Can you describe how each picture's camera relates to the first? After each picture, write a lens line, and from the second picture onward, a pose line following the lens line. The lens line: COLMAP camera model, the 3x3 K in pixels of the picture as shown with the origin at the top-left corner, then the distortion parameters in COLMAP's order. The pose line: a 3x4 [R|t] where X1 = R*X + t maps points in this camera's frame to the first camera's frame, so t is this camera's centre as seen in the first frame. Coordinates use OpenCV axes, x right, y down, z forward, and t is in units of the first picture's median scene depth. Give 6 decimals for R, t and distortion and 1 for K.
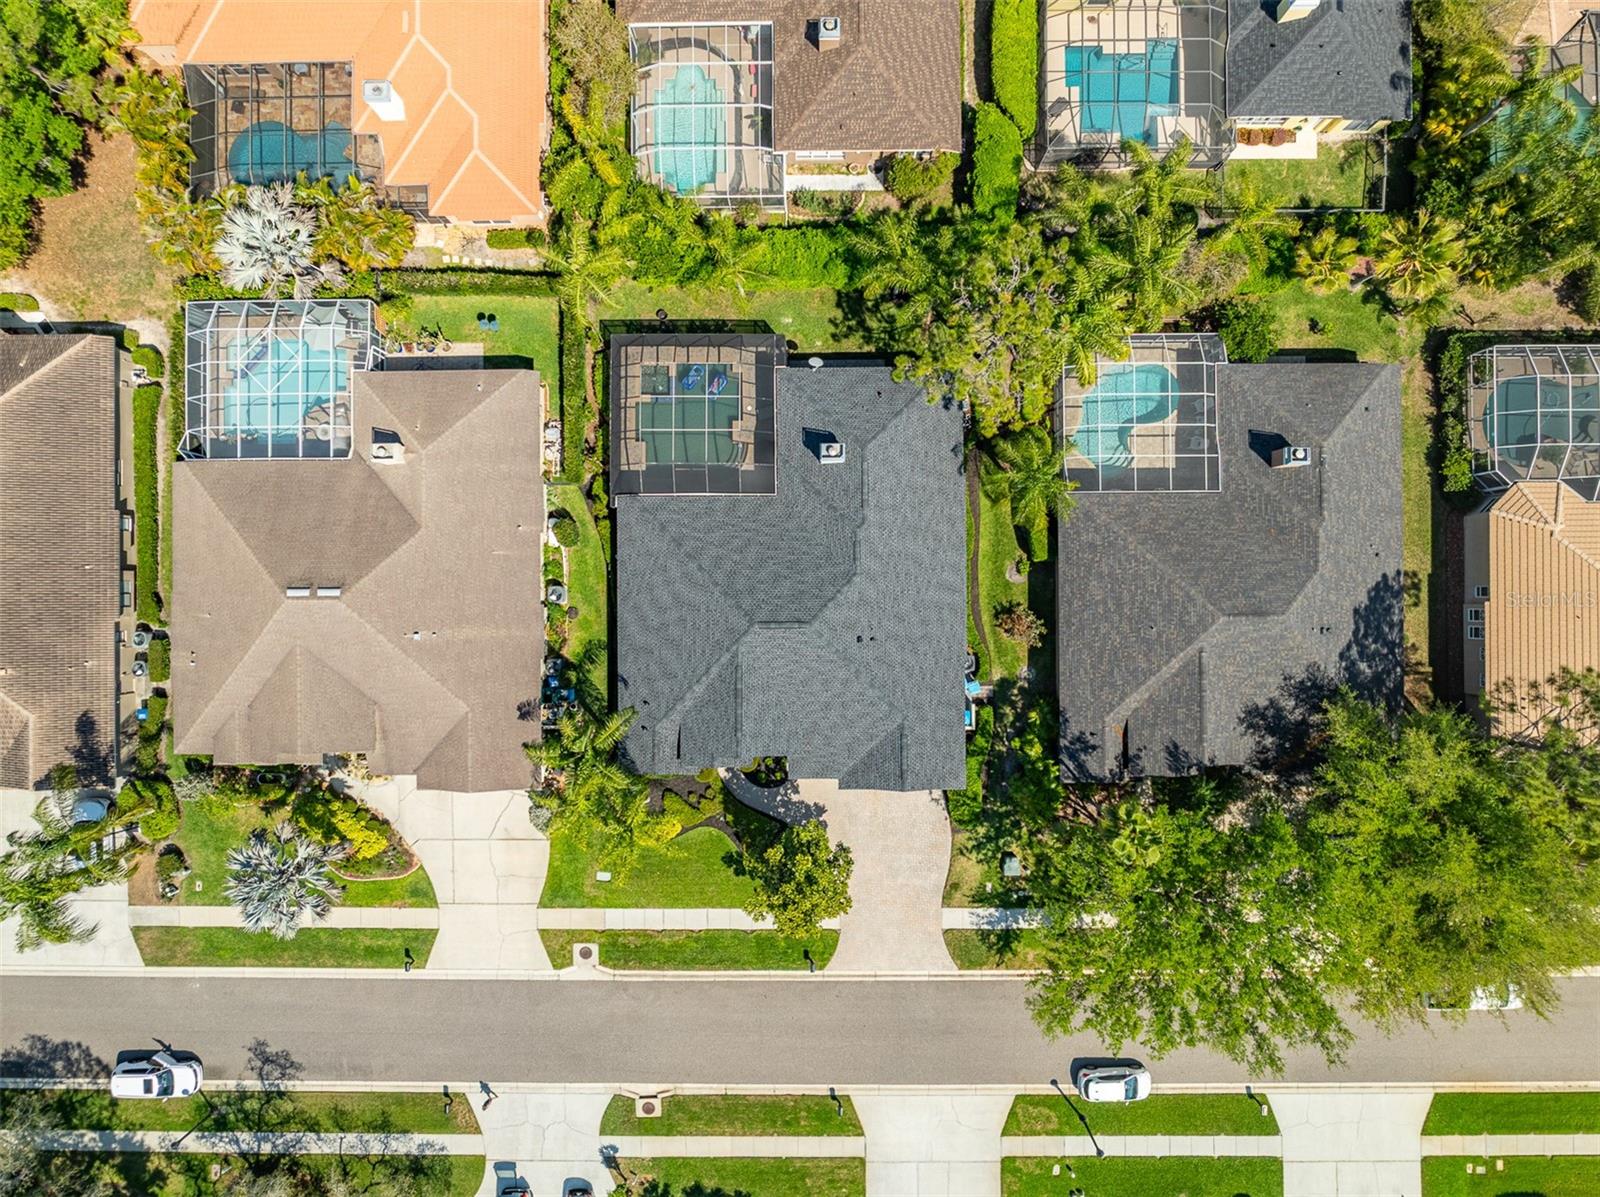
lens RADIAL K [[1129.3, 0, 798.4], [0, 1129.3, 589.2], [0, 0, 1]] dist [-0.034660, 0.024083]
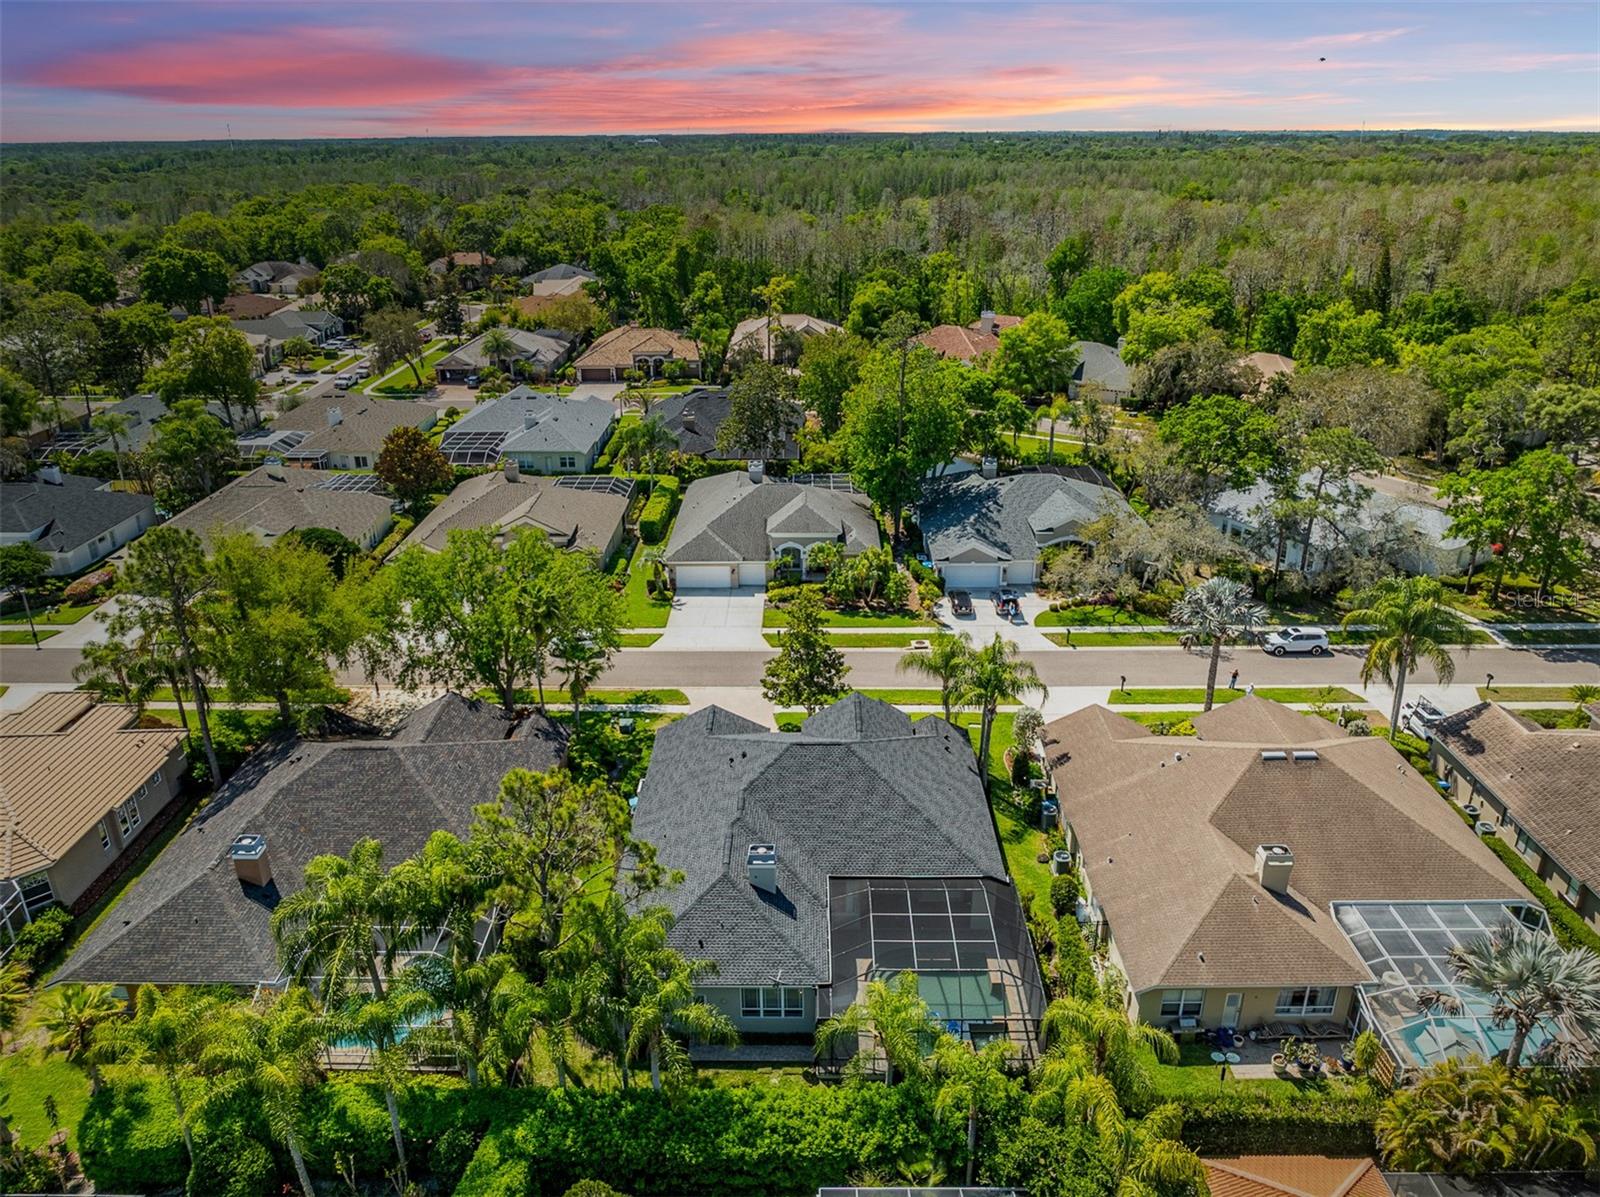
lens RADIAL K [[1119.3, 0, 803.9], [0, 1119.3, 597.0], [0, 0, 1]] dist [-0.020575, -0.003124]
pose [[-0.999751, 0.012264, 0.018656, -0.019388], [0.012434, -0.388175, 0.921502, -0.764882], [0.018543, 0.921504, 0.387926, 0.426781]]
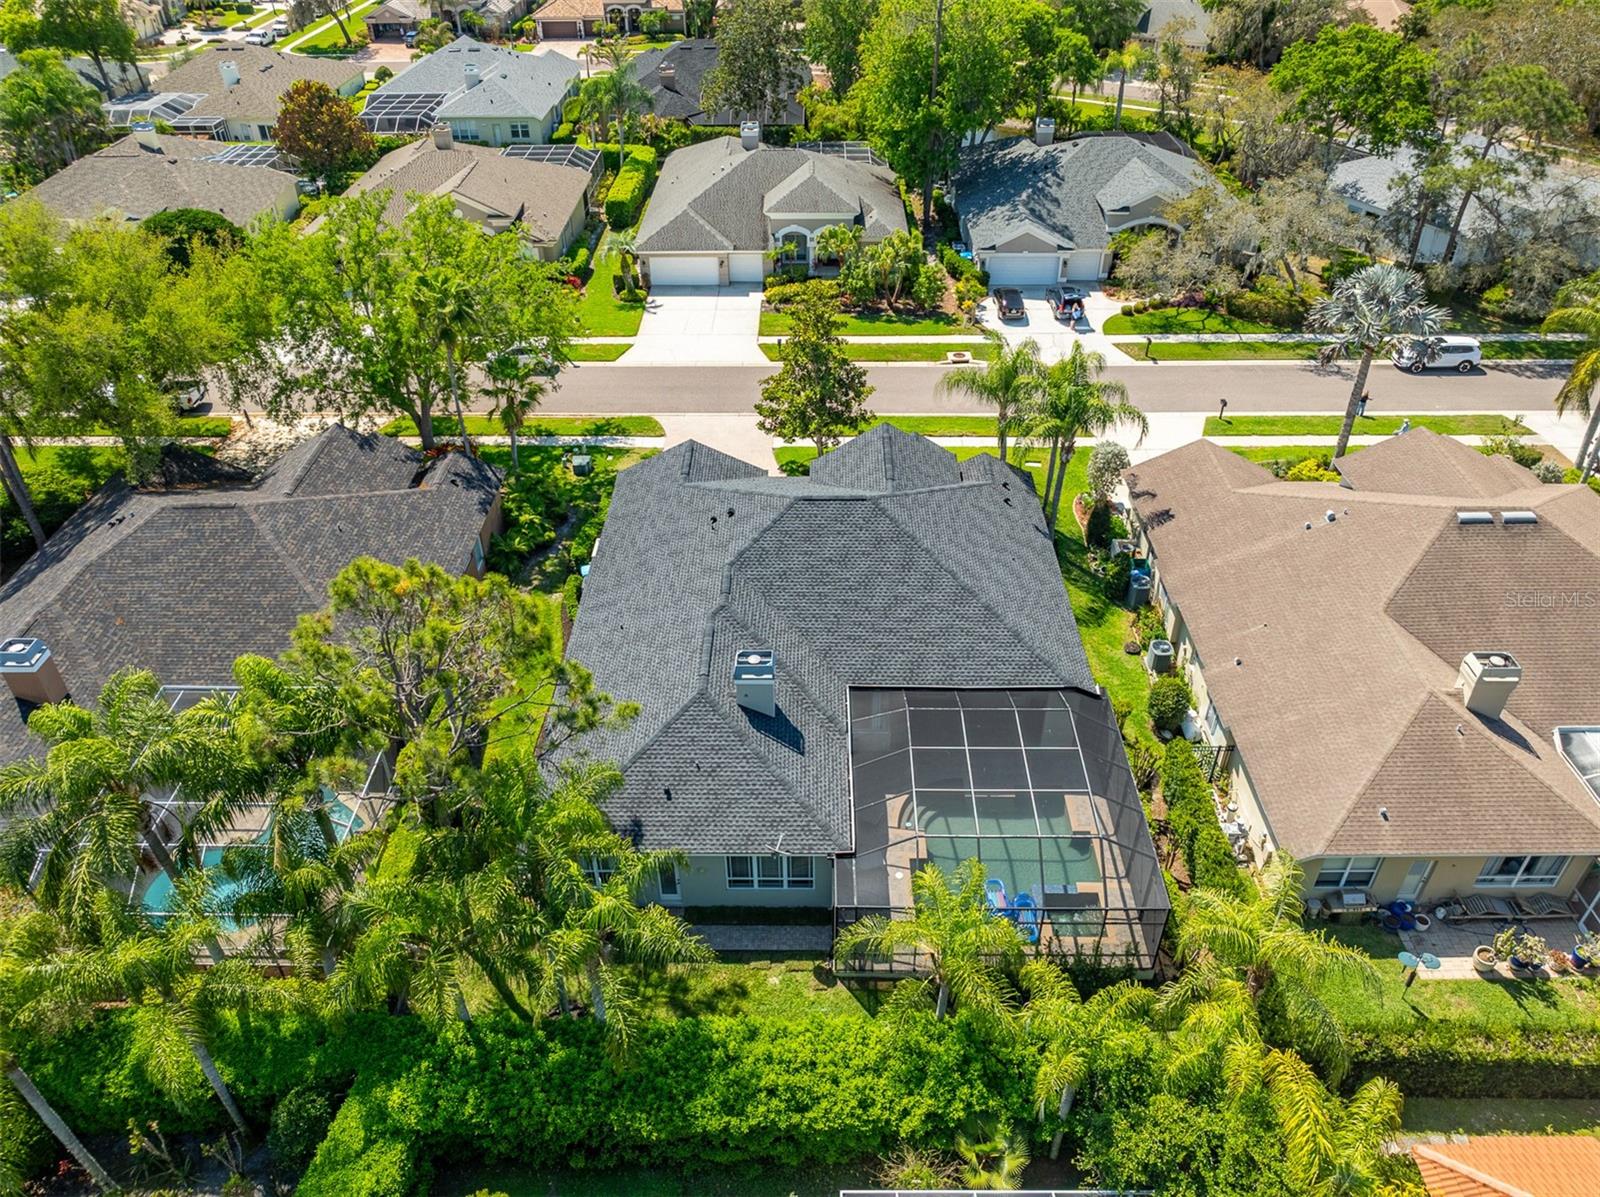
lens RADIAL K [[1127.2, 0, 806.6], [0, 1127.2, 575.9], [0, 0, 1]] dist [-0.025233, 0.005777]
pose [[-0.999711, 0.008346, 0.022564, -0.011206], [0.013269, -0.591078, 0.806505, -0.527669], [0.020068, 0.806571, 0.590796, 0.538976]]
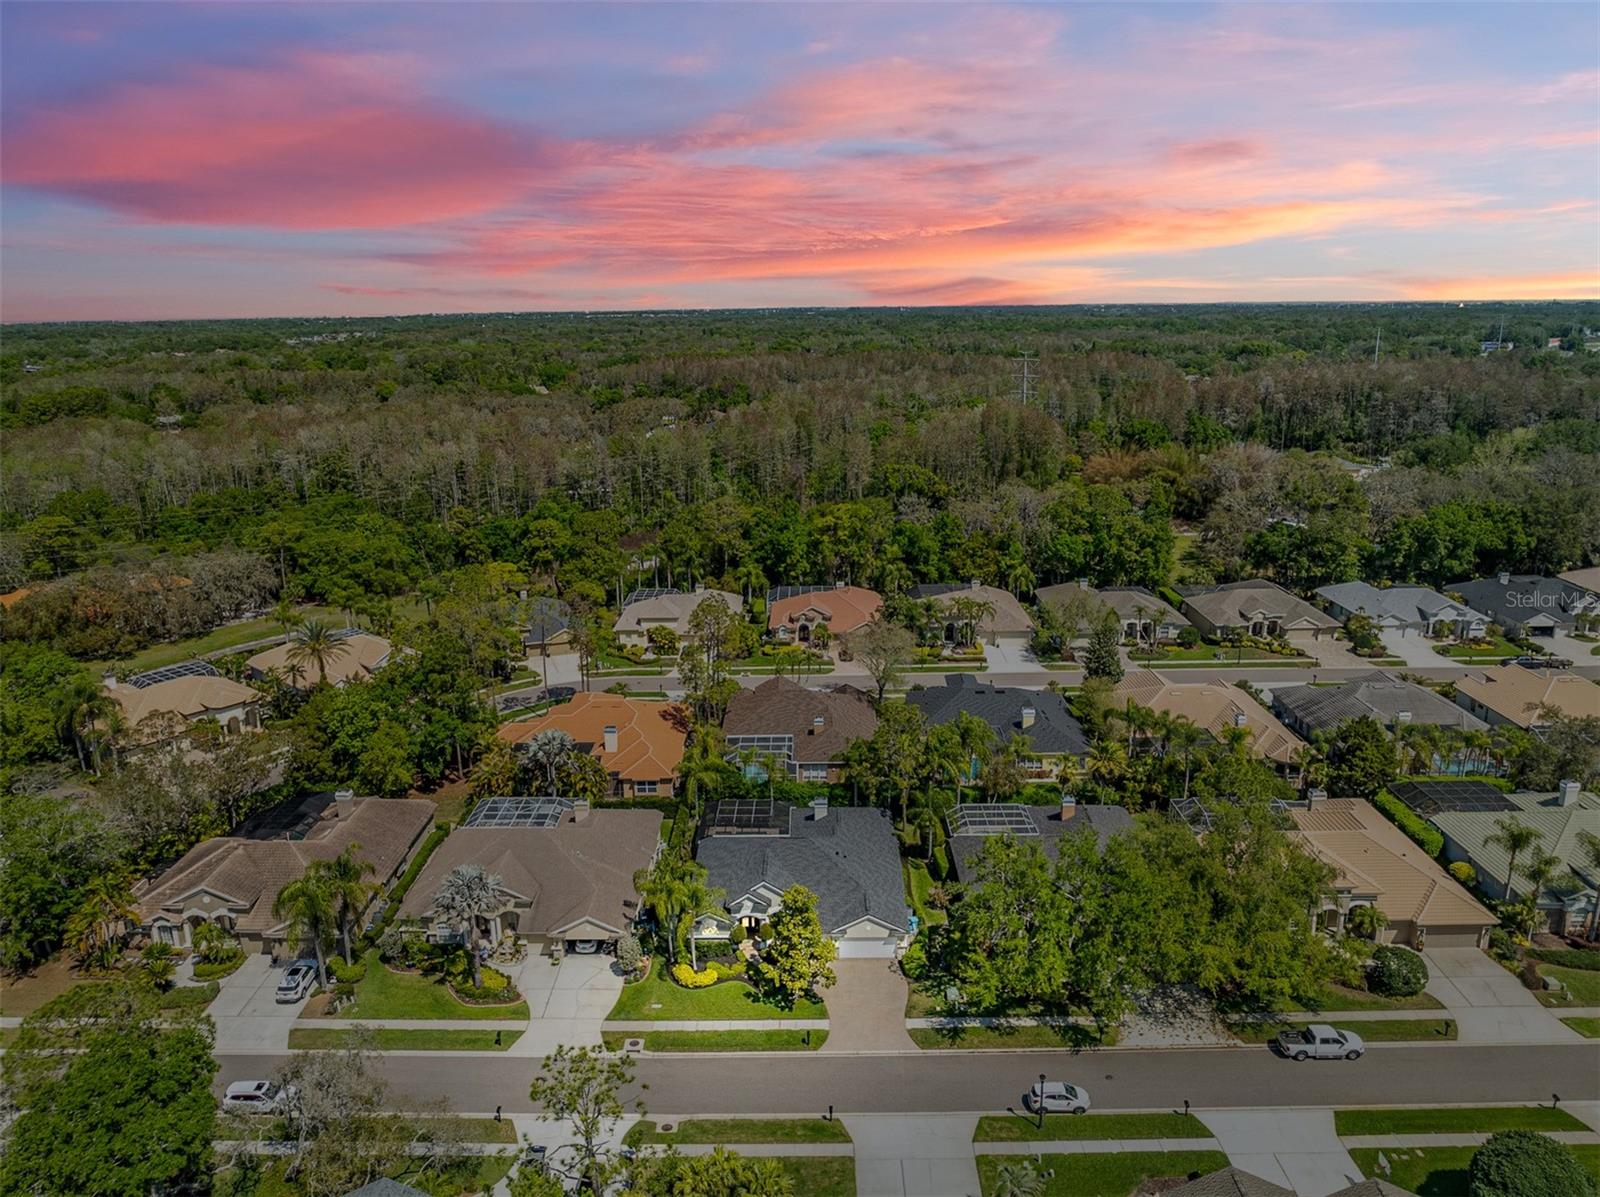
lens RADIAL K [[1124.6, 0, 800.0], [0, 1124.6, 598.5], [0, 0, 1]] dist [-0.026619, 0.005085]
pose [[0.999926, 0.003553, -0.011601, 0.016252], [-0.012122, 0.250678, -0.967995, 1.455357], [-0.000532, 0.968064, 0.250702, 0.178386]]
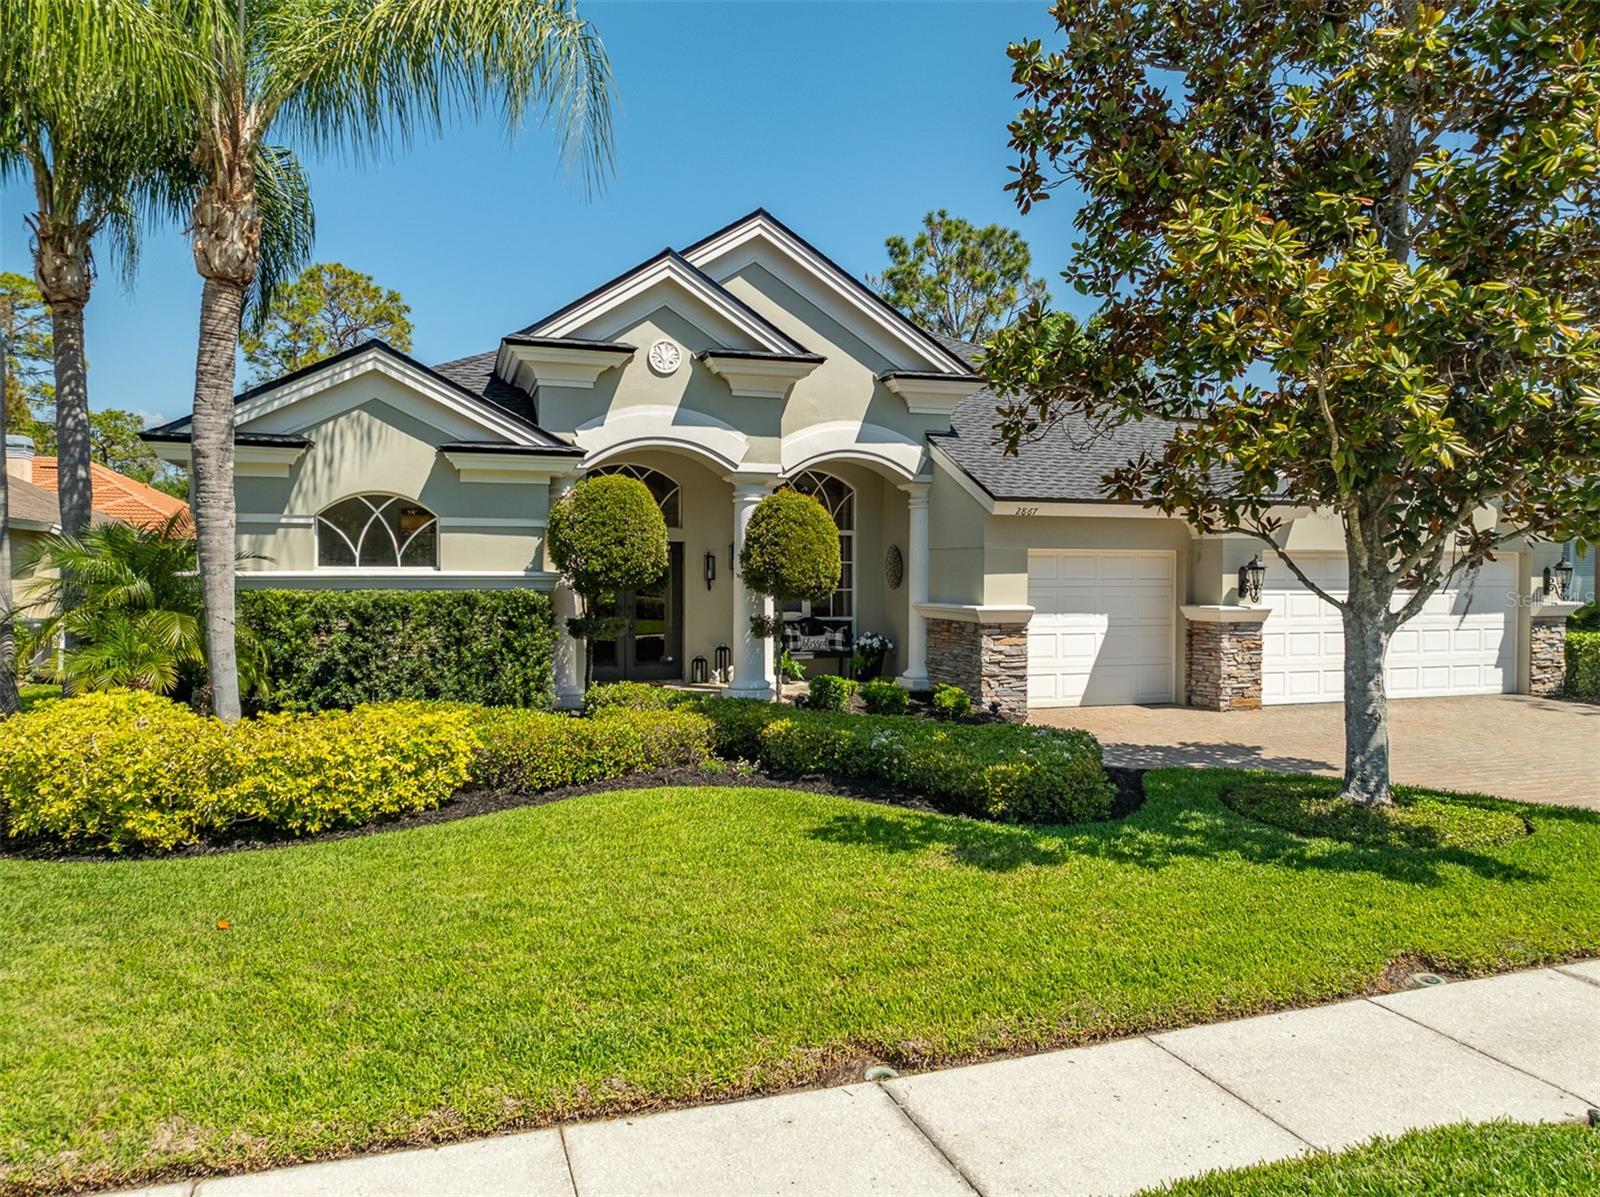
lens RADIAL K [[1124.6, 0, 800.0], [0, 1124.6, 598.5], [0, 0, 1]] dist [-0.026619, 0.005085]
pose [[0.950559, 0.007257, 0.310460, -0.107523], [0.310200, 0.024909, -0.950345, 0.350533], [-0.014630, 0.999663, 0.021426, 0.971731]]
